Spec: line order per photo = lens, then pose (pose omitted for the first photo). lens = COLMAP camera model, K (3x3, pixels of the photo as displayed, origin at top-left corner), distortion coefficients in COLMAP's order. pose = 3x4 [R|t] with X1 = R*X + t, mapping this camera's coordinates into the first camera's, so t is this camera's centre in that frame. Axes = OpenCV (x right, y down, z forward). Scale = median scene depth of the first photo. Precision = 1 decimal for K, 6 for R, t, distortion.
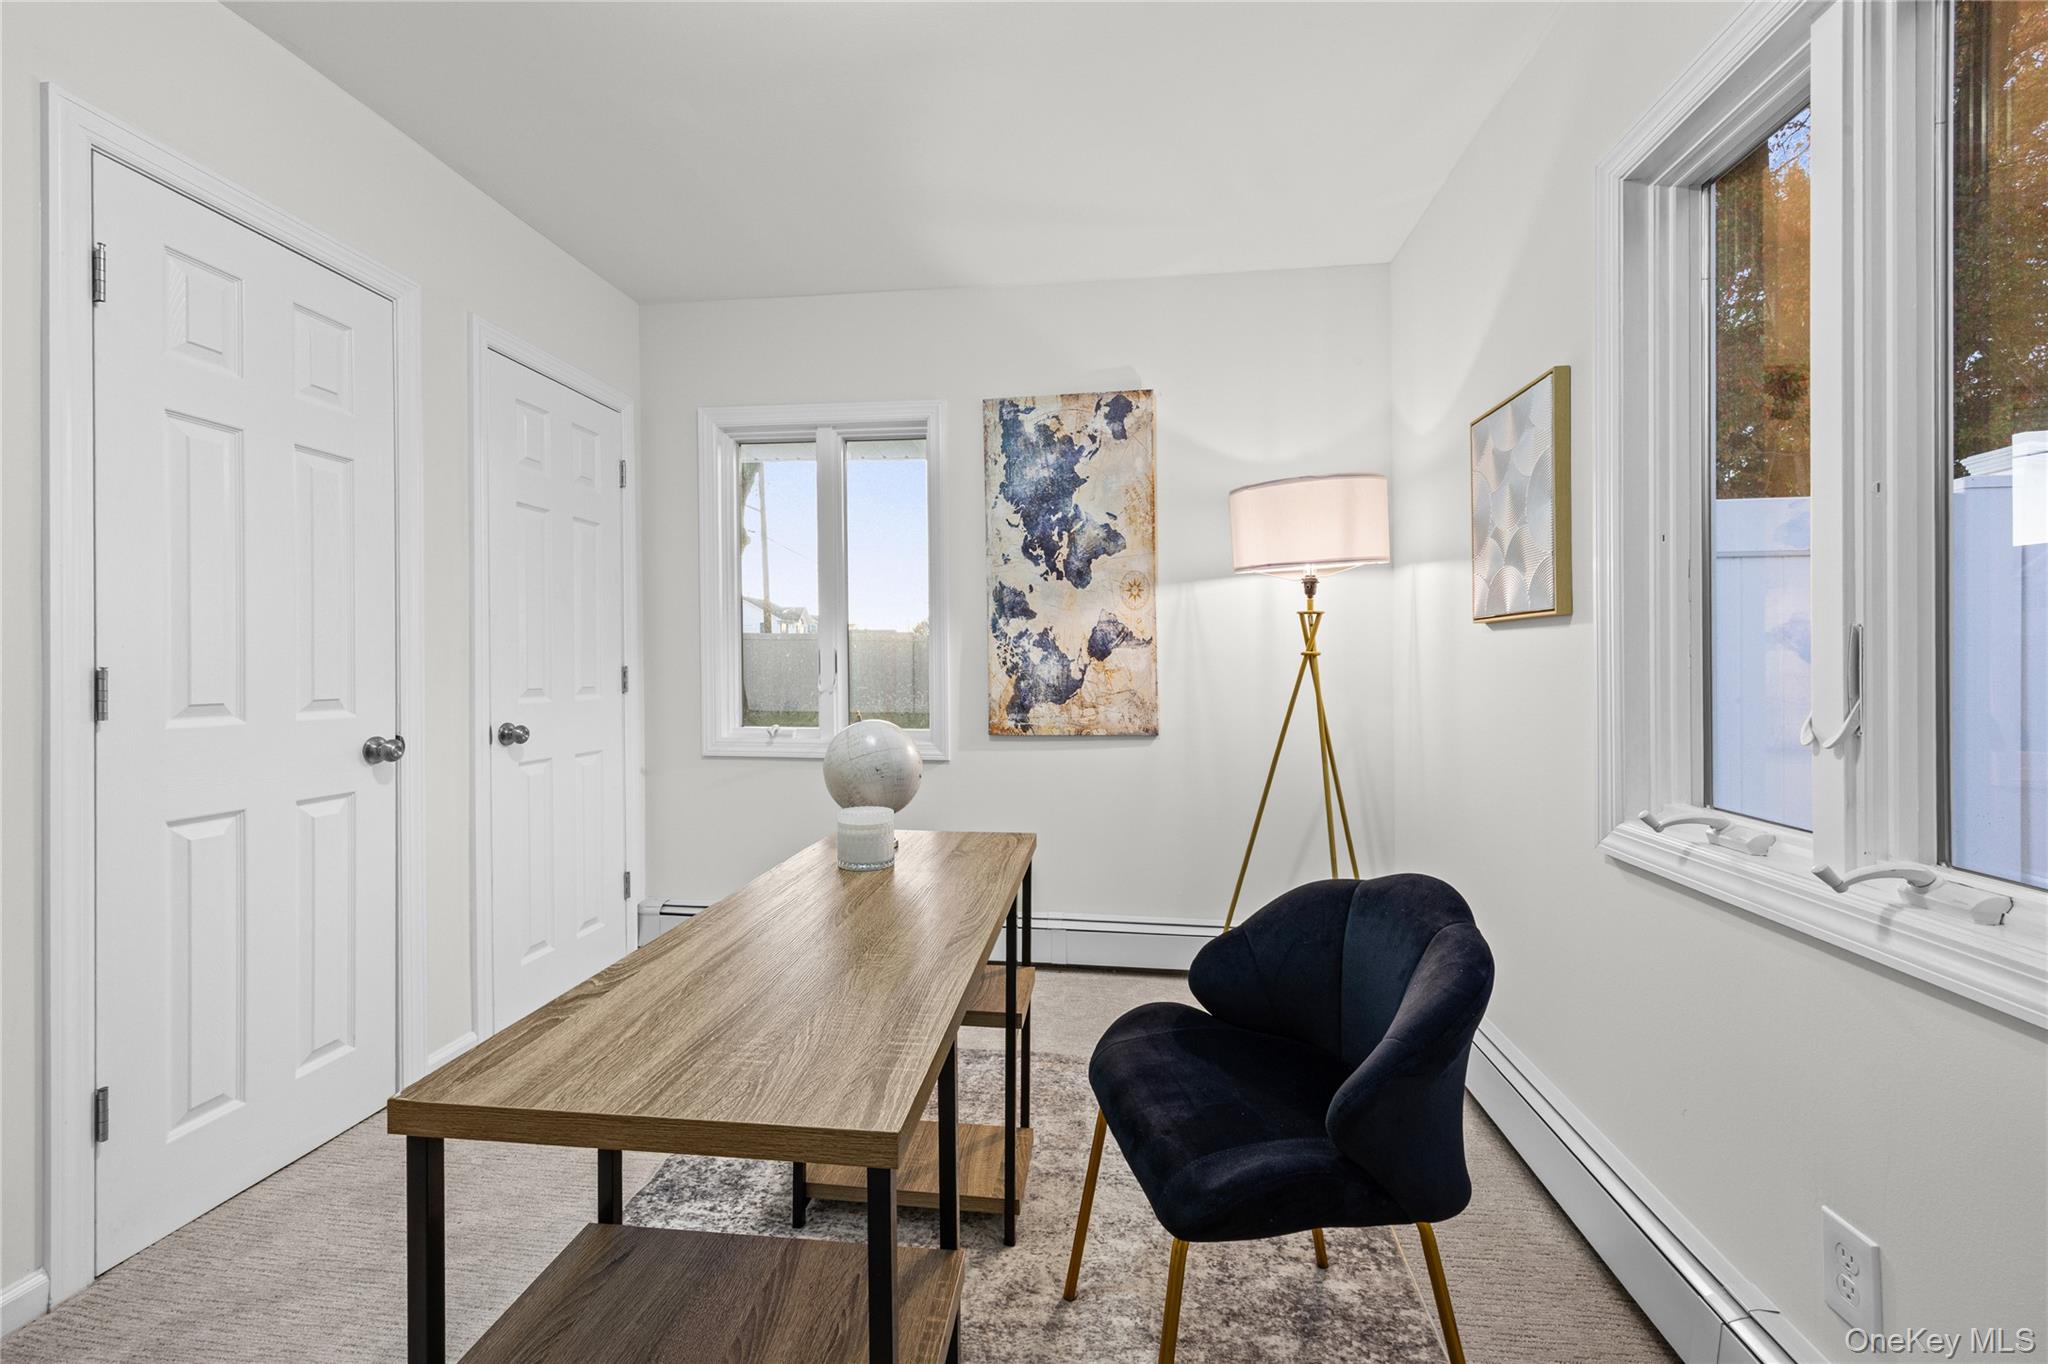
lens RADIAL K [[813.1, 0, 1028.0], [0, 813.1, 655.8], [0, 0, 1]] dist [0.002238, -0.000146]
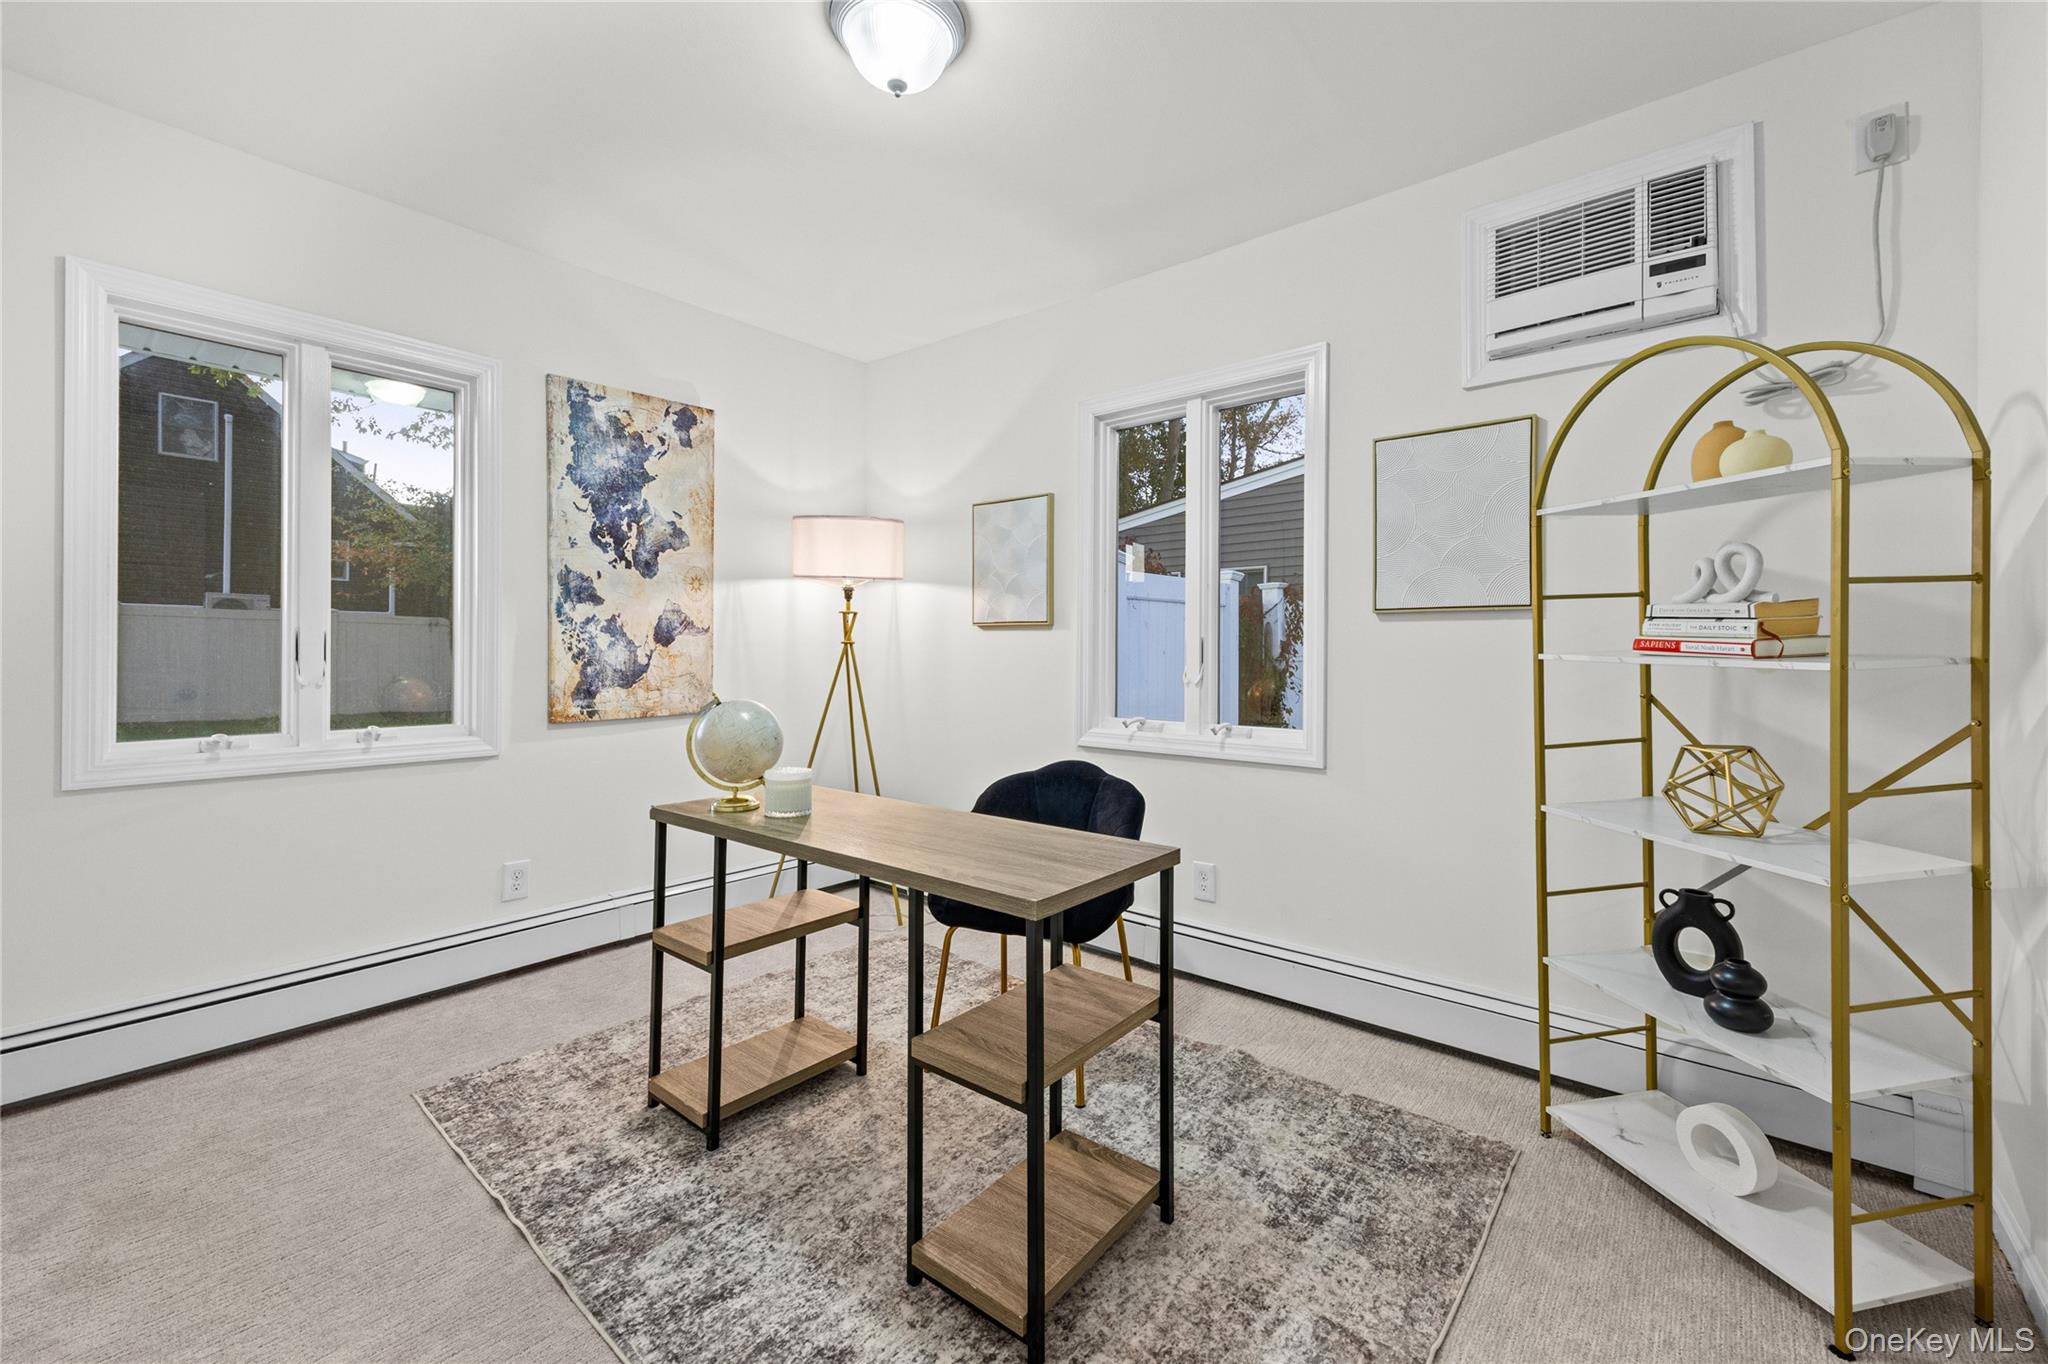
lens RADIAL K [[824.2, 0, 1025.1], [0, 824.2, 642.0], [0, 0, 1]] dist [0.002253, 0.000255]
pose [[0.544562, 0.009635, 0.838666, -0.568934], [-0.008471, 0.999946, -0.005988, 0.002146], [-0.838678, -0.003844, 0.544614, -0.001025]]
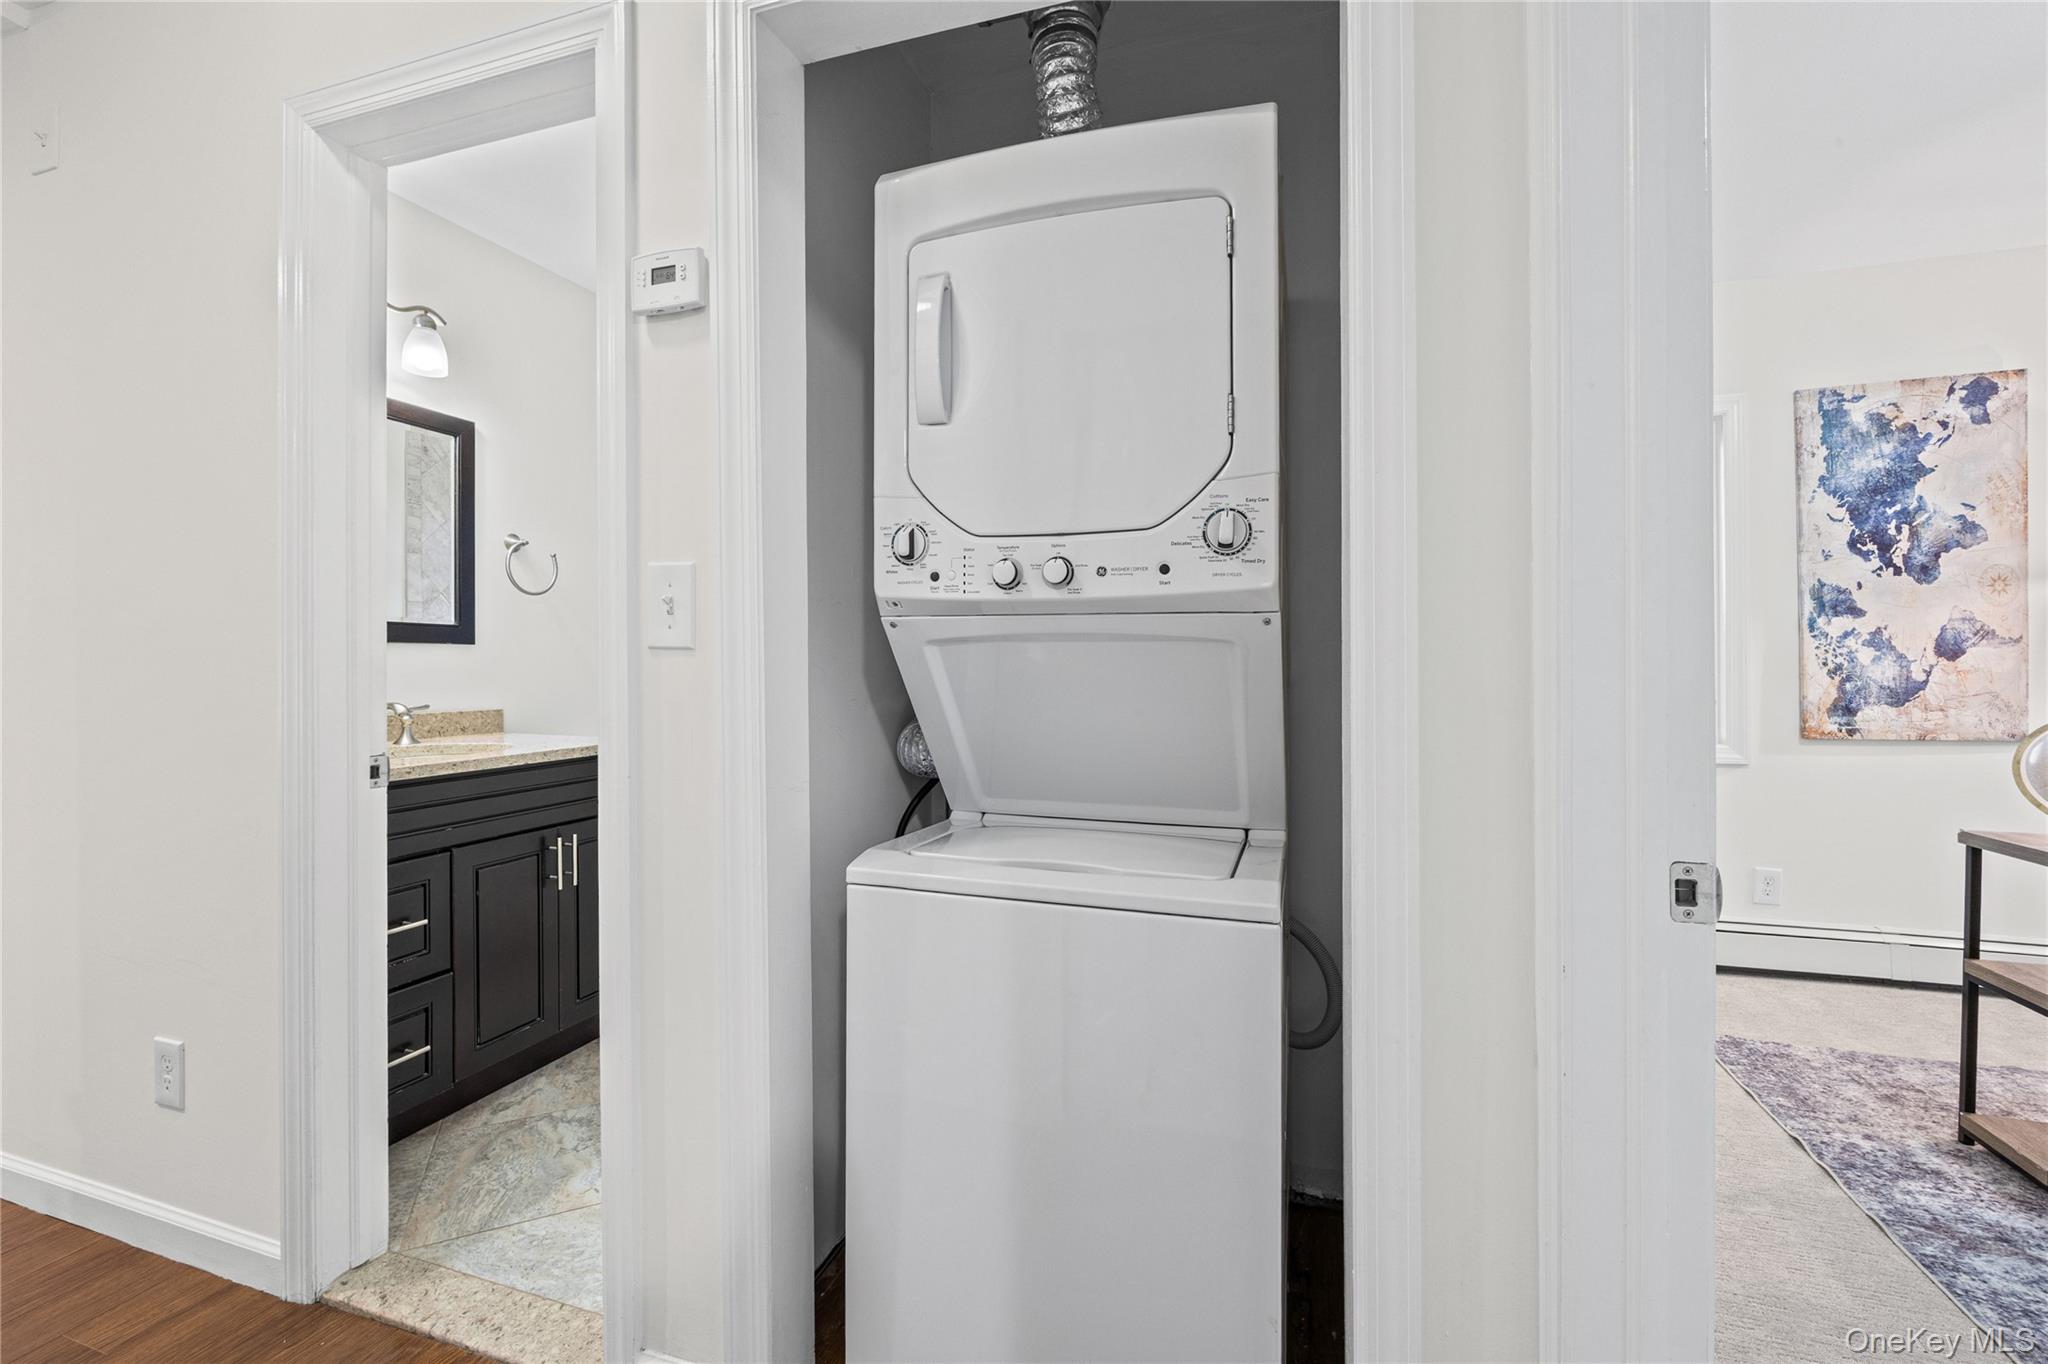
lens RADIAL K [[877.6, 0, 1015.1], [0, 877.6, 667.7], [0, 0, 1]] dist [-0.007077, 0.000970]
pose [[0.980297, -0.001838, -0.197518, -0.769339], [0.002983, 0.999980, 0.005504, 0.004909], [0.197504, -0.005985, 0.980284, -0.200289]]
